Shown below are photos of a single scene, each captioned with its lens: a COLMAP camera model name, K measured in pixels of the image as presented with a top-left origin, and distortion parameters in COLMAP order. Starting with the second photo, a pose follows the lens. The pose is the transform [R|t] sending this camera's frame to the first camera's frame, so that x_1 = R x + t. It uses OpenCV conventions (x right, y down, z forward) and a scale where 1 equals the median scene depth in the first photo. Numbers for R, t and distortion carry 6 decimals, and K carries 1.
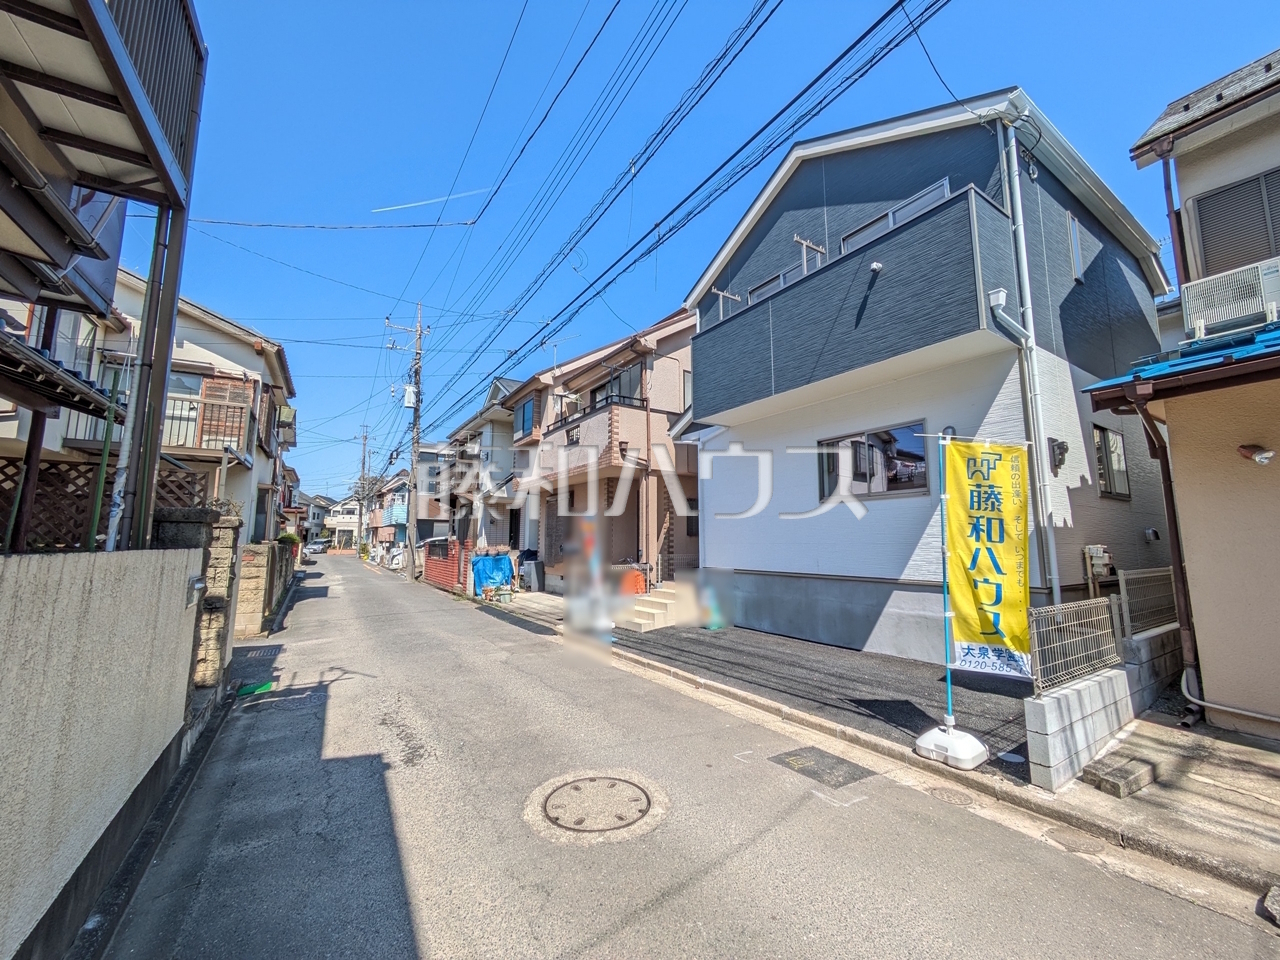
lens RADIAL K [[505.9, 0, 637.8], [0, 505.9, 479.7], [0, 0, 1]] dist [-0.001039, 0.001534]
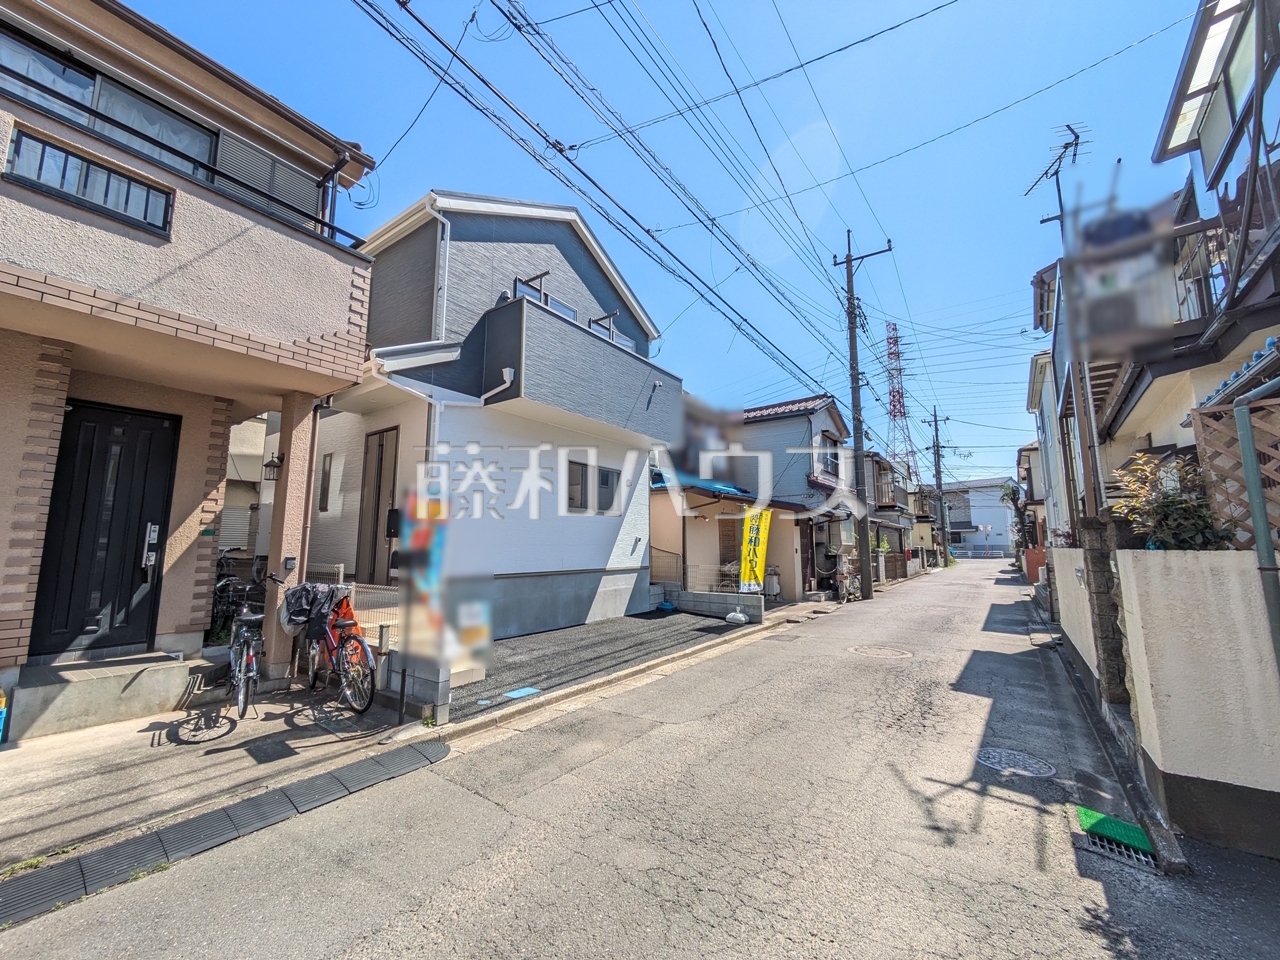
lens RADIAL K [[505.9, 0, 639.2], [0, 505.9, 478.8], [0, 0, 1]] dist [-0.001039, 0.001534]
pose [[-0.372182, 0.121521, 0.920170, -0.946043], [-0.118157, 0.977123, -0.176833, 0.186290], [-0.920608, -0.174539, -0.349309, 1.453872]]
